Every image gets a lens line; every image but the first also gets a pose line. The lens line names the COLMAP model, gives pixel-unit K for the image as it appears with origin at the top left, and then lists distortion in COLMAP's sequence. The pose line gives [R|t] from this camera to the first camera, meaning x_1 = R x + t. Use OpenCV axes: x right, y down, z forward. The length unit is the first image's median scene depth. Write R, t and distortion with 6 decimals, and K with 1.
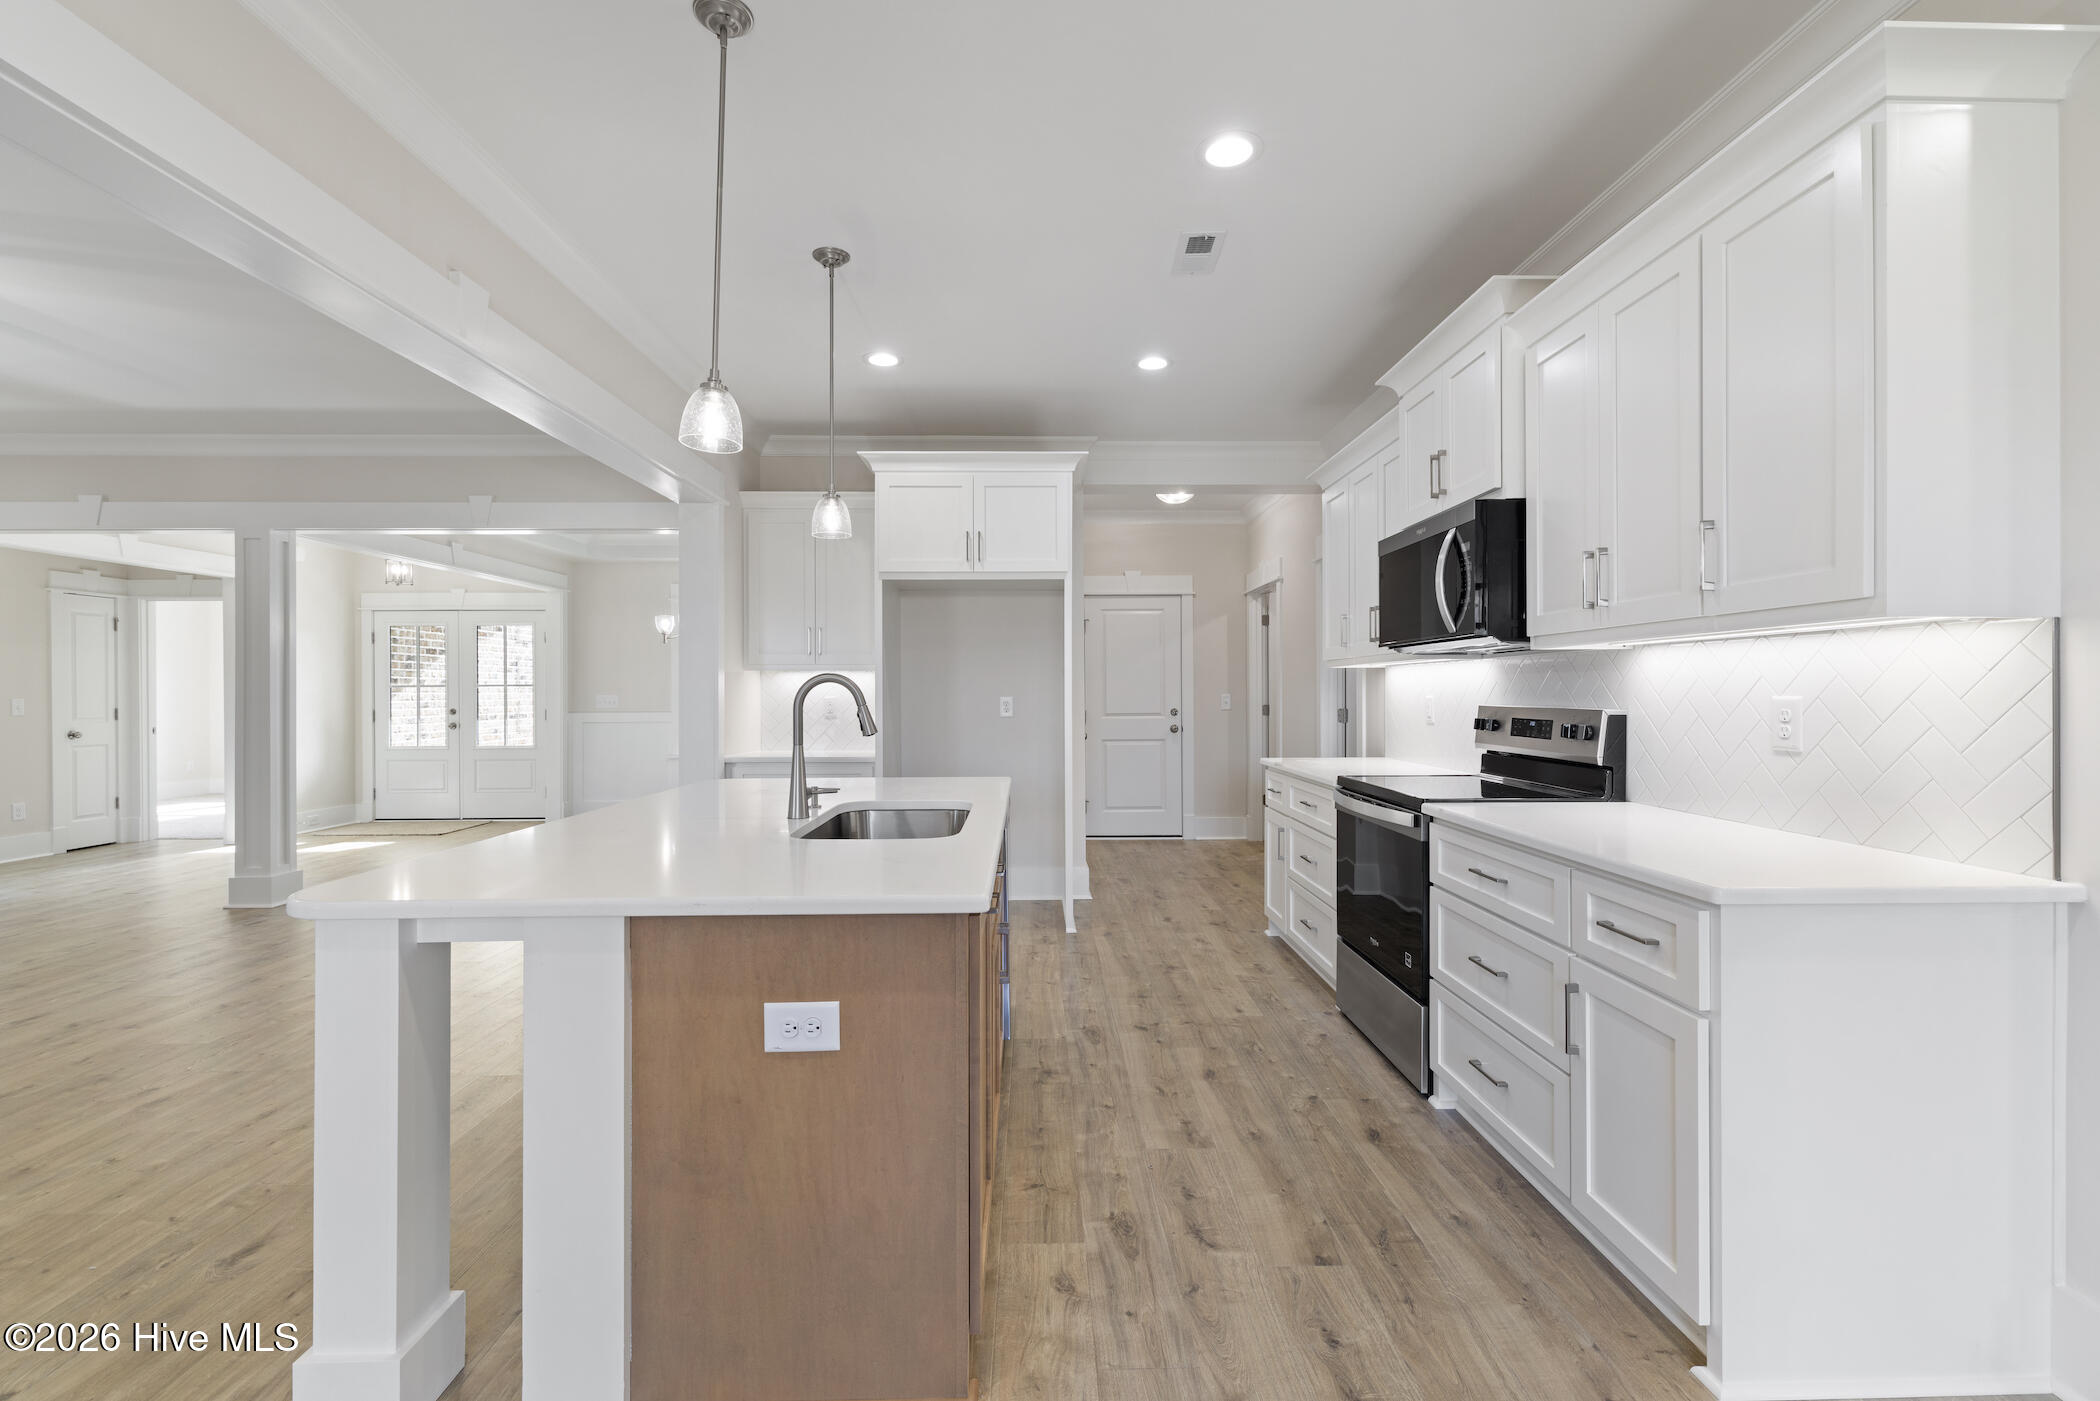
lens RADIAL K [[907.9, 0, 1052.2], [0, 907.9, 695.1], [0, 0, 1]] dist [0.003393, -0.000166]
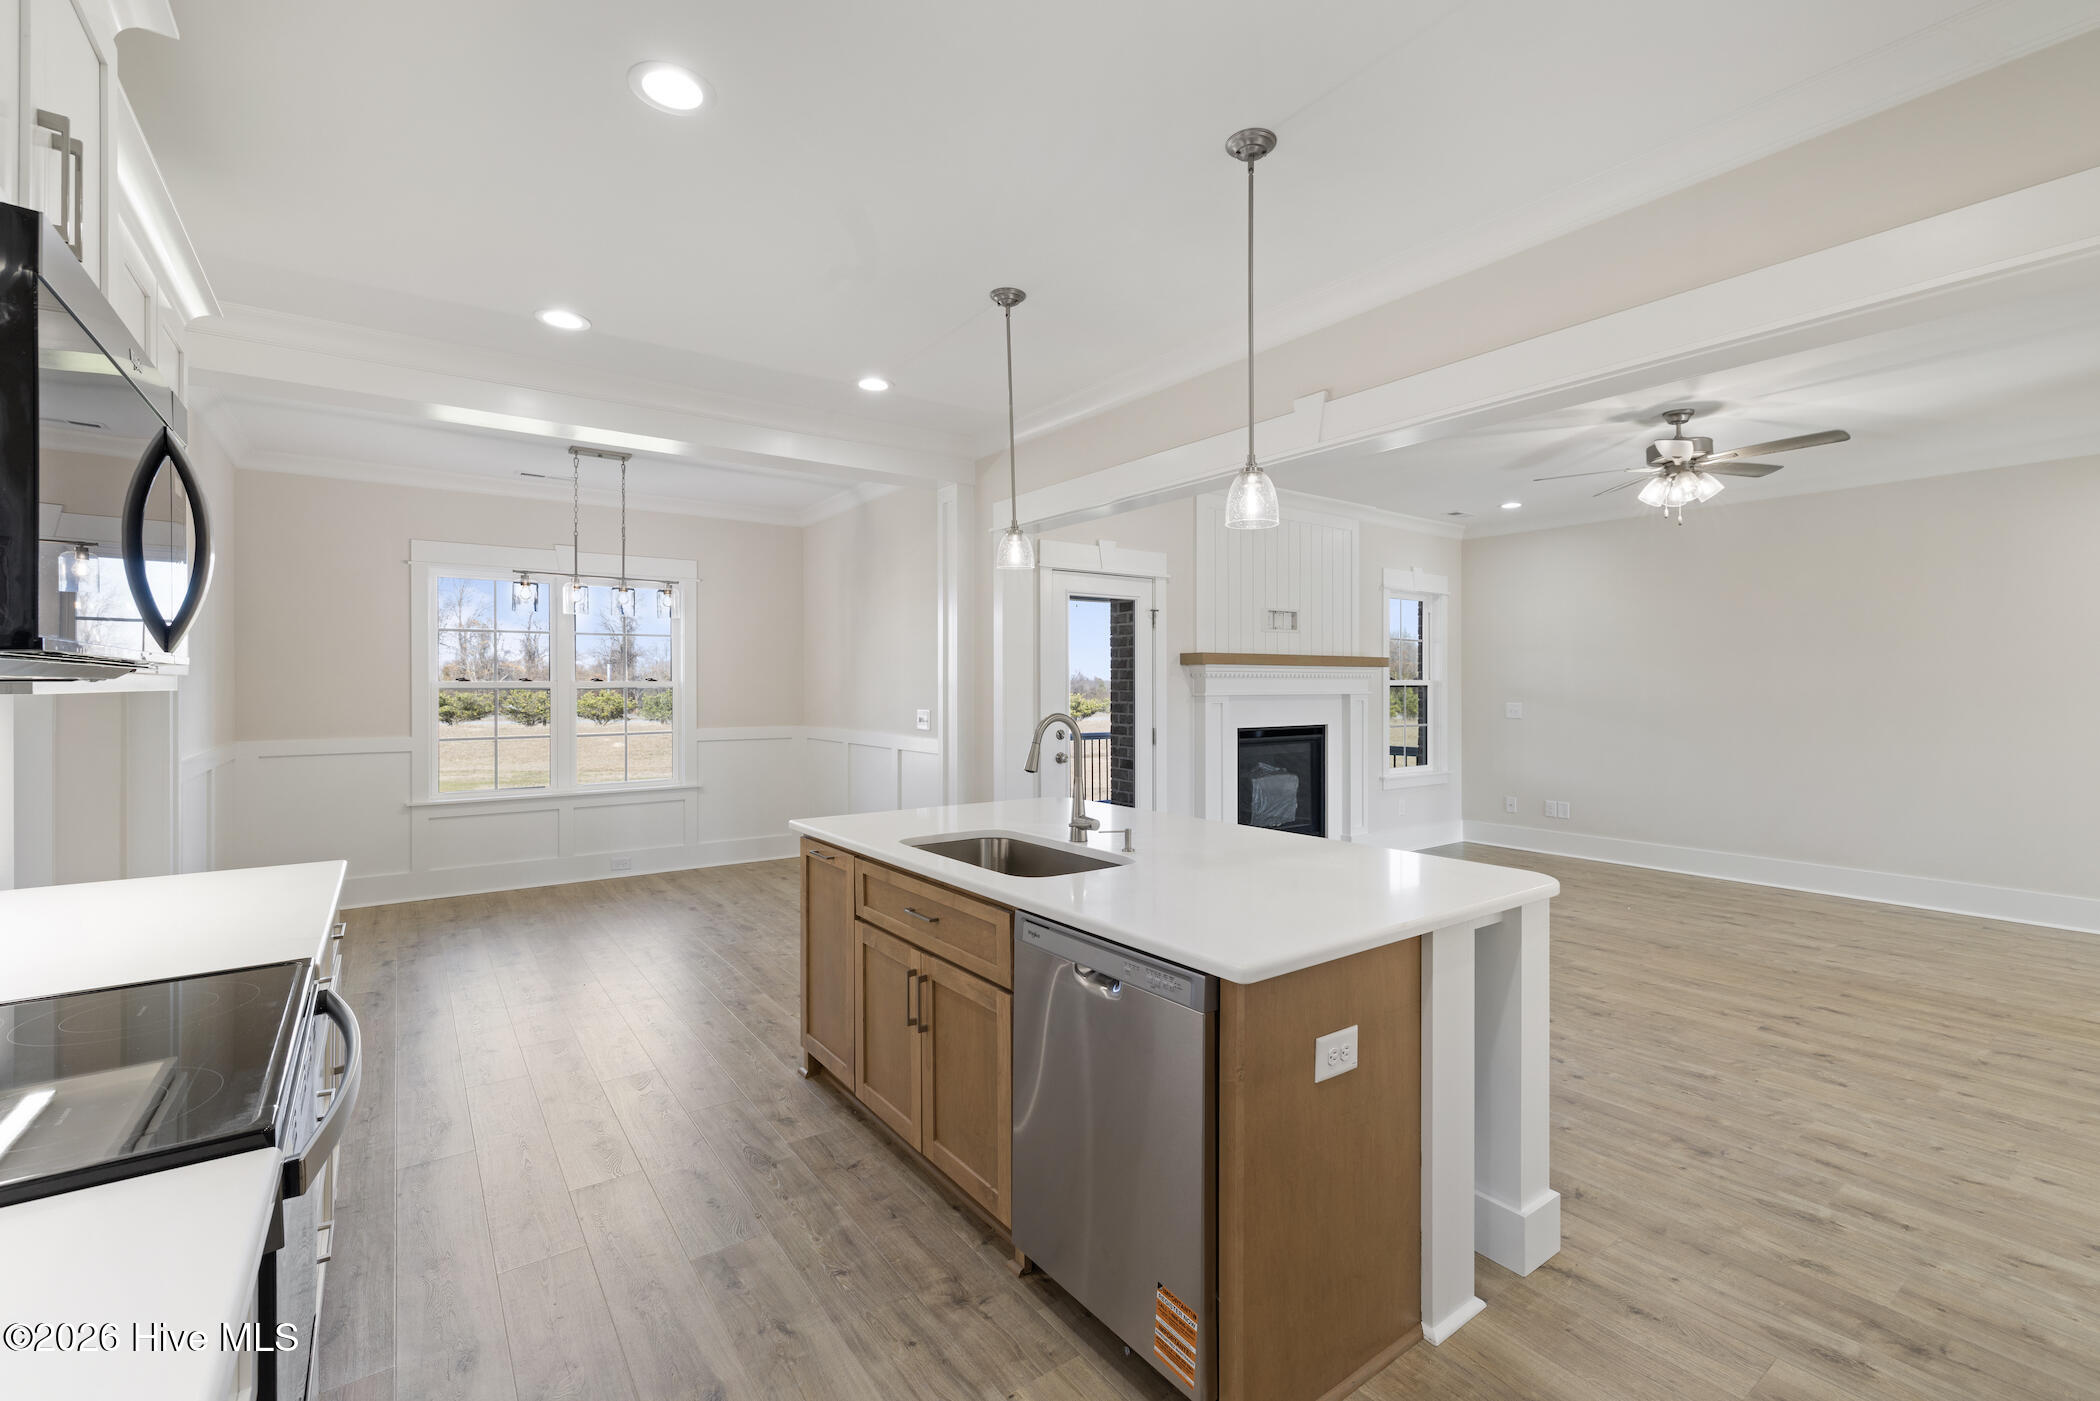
lens RADIAL K [[907.9, 0, 1054.4], [0, 907.9, 682.8], [0, 0, 1]] dist [0.003393, -0.000166]
pose [[-0.820162, 0.002097, -0.572127, 0.341632], [0.002816, 0.999996, -0.000371, -0.053103], [0.572124, -0.001915, -0.820165, 1.667627]]
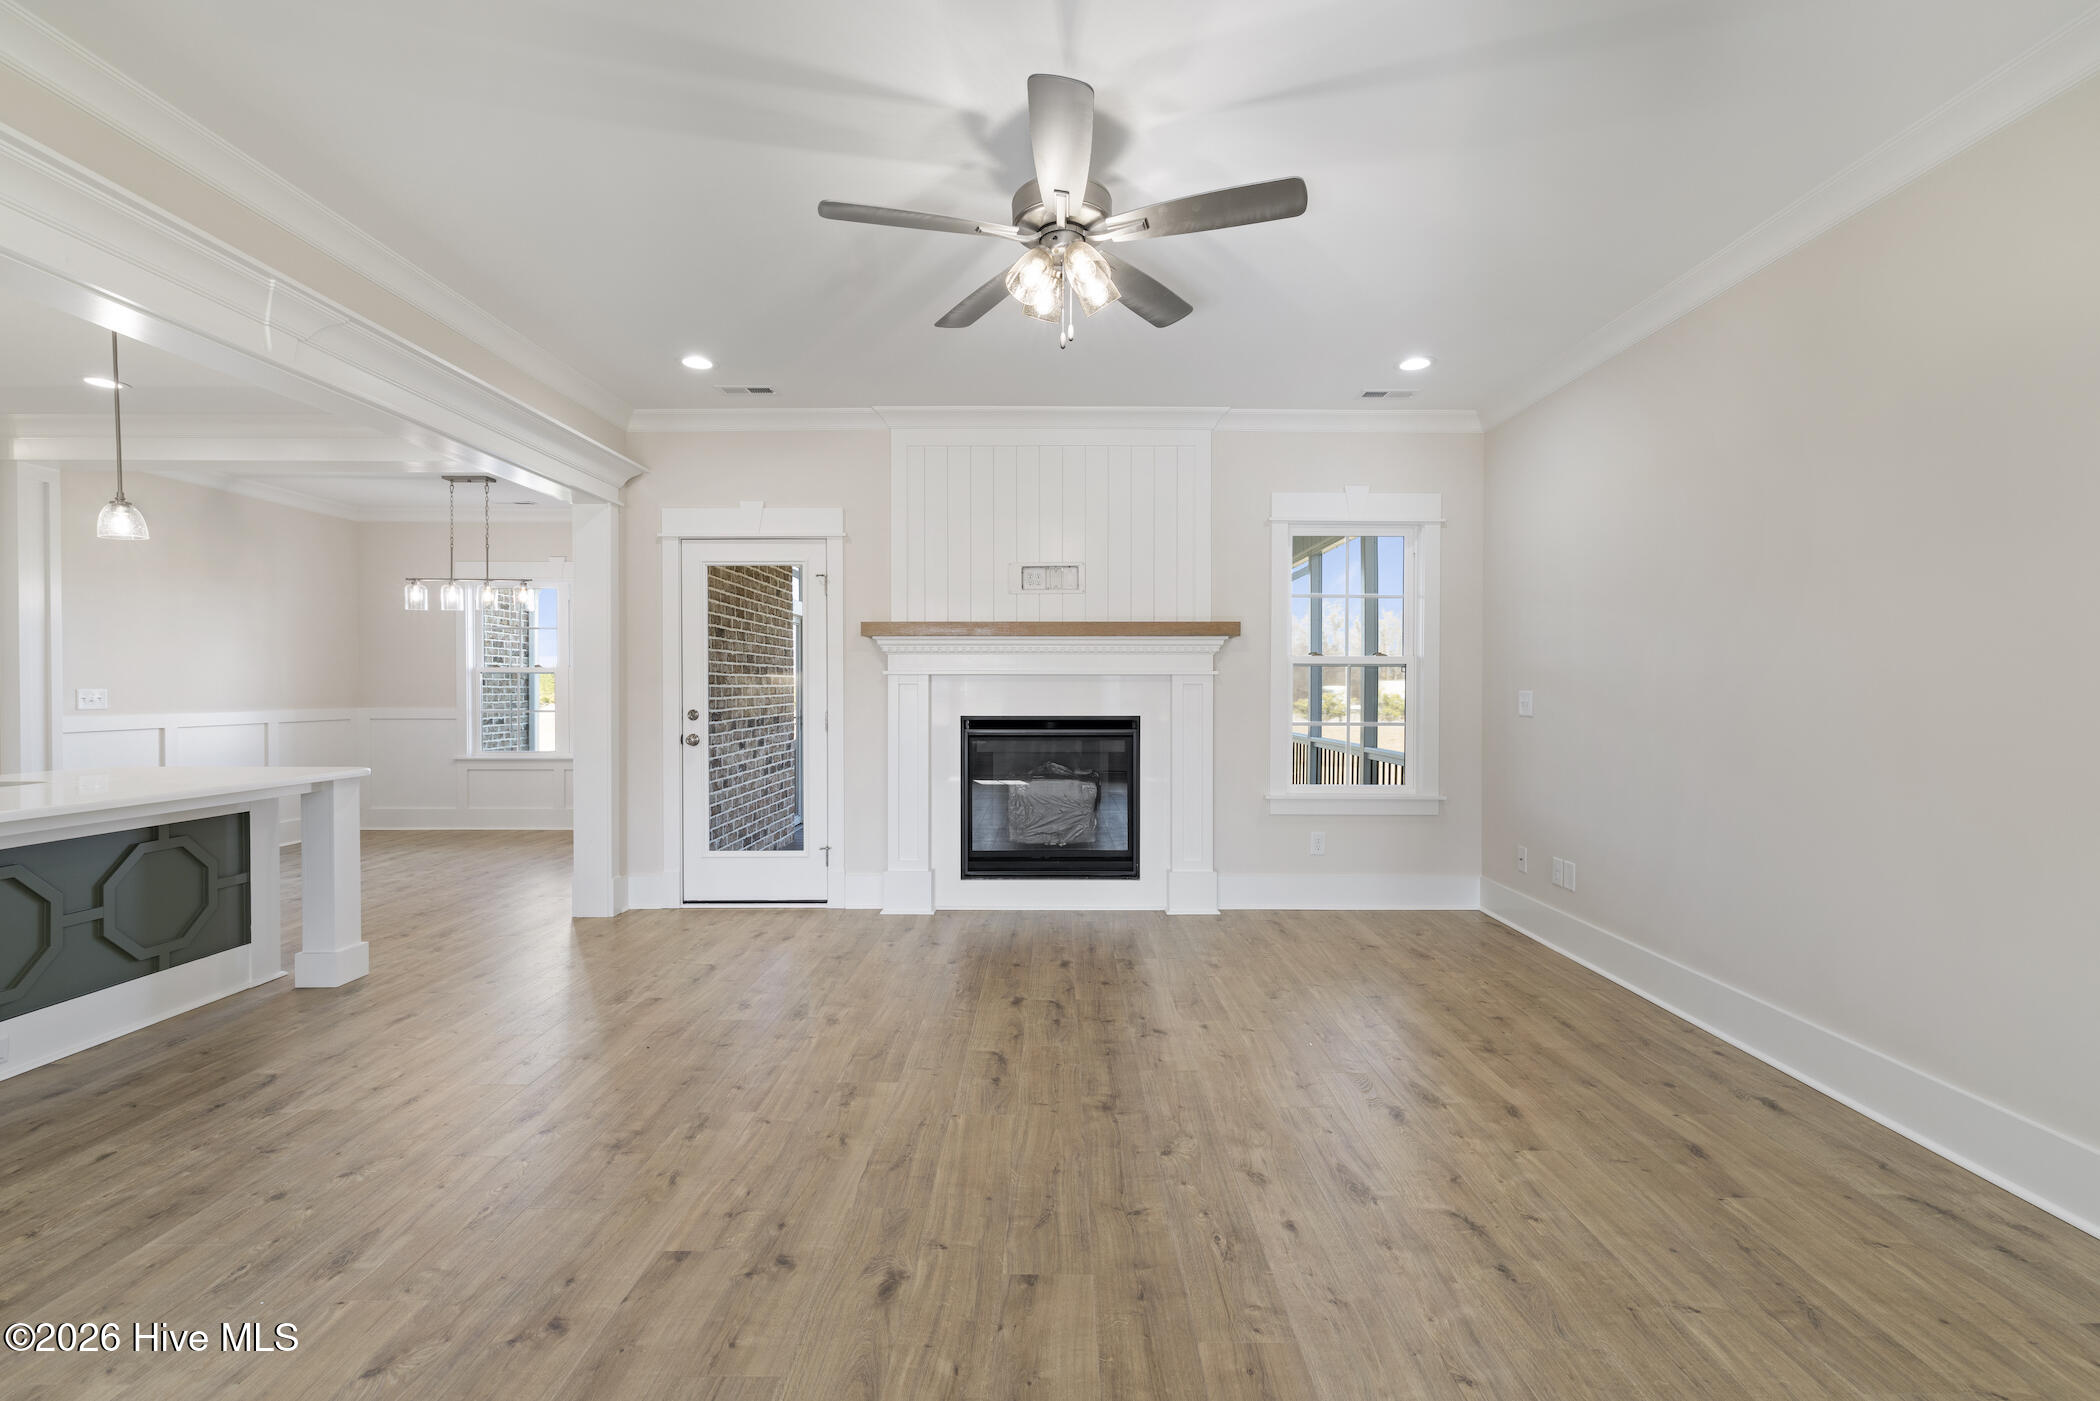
lens RADIAL K [[907.9, 0, 1051.9], [0, 907.9, 692.3], [0, 0, 1]] dist [0.003393, -0.000166]
pose [[-0.999723, 0.001597, 0.023484, -1.501279], [0.001741, 0.999980, 0.006102, 0.001122], [-0.023474, 0.006141, -0.999706, 1.872327]]
